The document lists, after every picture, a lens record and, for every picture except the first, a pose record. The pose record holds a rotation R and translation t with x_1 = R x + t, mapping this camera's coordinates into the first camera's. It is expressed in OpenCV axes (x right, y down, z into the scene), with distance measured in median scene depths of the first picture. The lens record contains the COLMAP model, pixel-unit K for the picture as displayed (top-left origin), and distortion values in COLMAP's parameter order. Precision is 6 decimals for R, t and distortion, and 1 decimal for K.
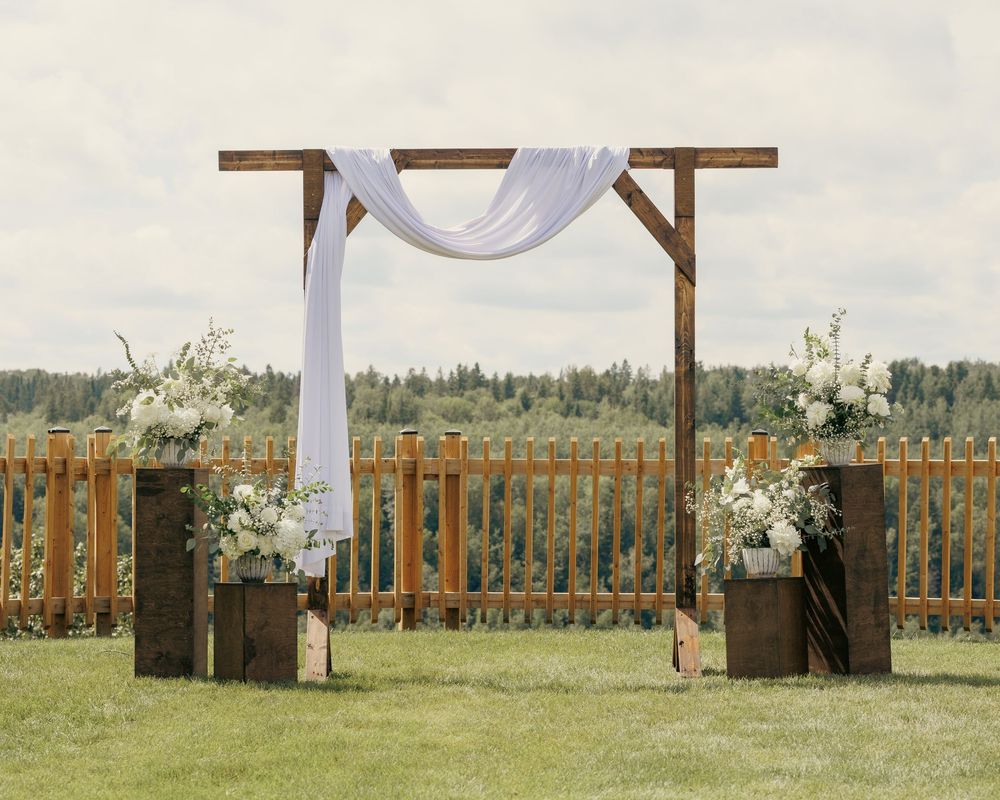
lens RADIAL K [[2880.9, 0, 500.0], [0, 2880.9, 400.0], [0, 0, 1]] dist [0.109194, -0.241715]
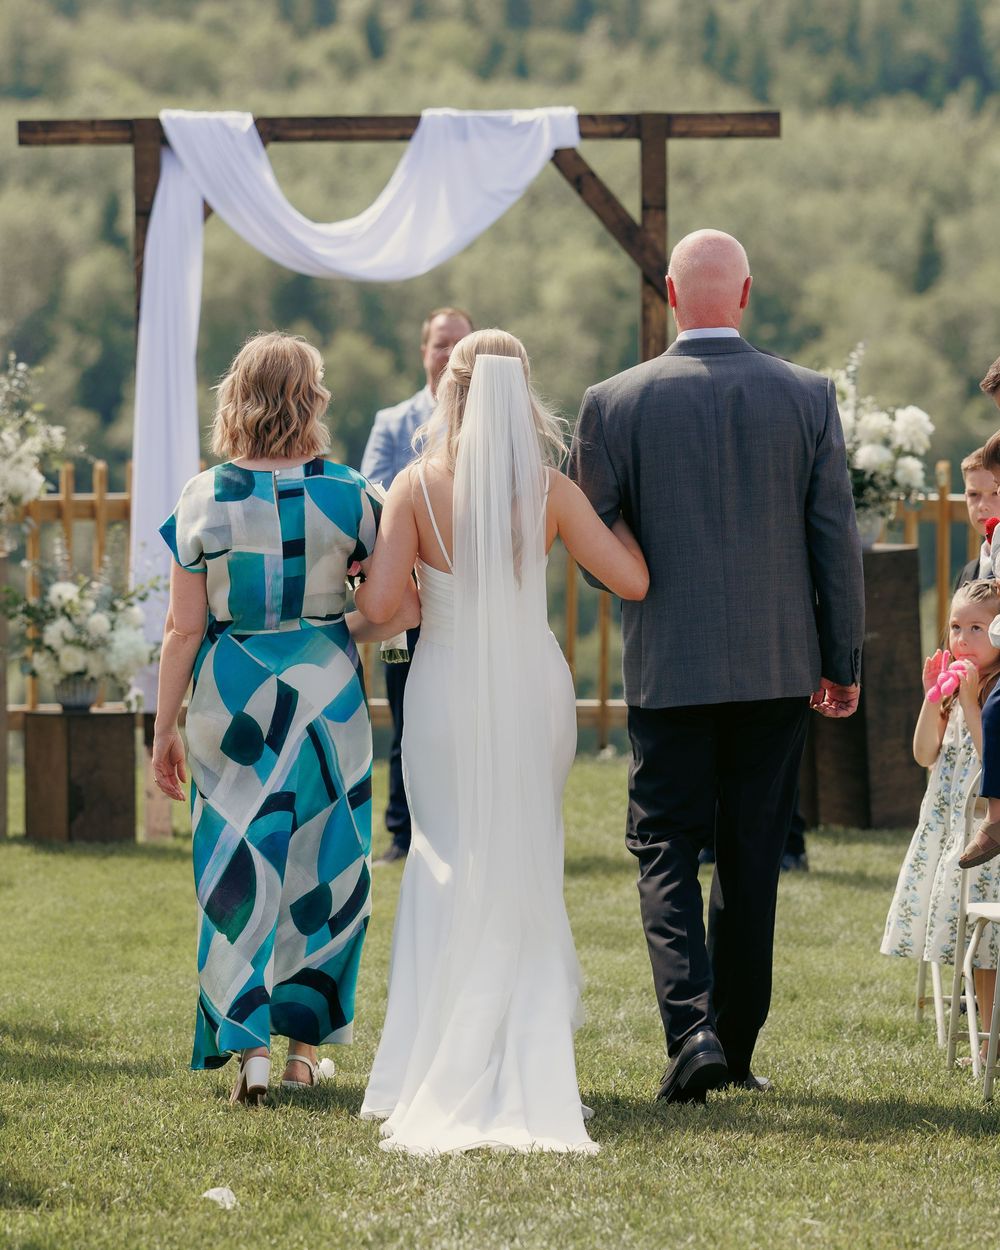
lens RADIAL K [[8677.8, 0, 500.0], [0, 8677.8, 625.0], [0, 0, 1]] dist [-0.222760, 5.671948]
pose [[0.999697, -0.003413, 0.024372, -0.029093], [0.001597, 0.997245, 0.074162, -0.121495], [-0.024558, -0.074100, 0.996948, -1.203920]]
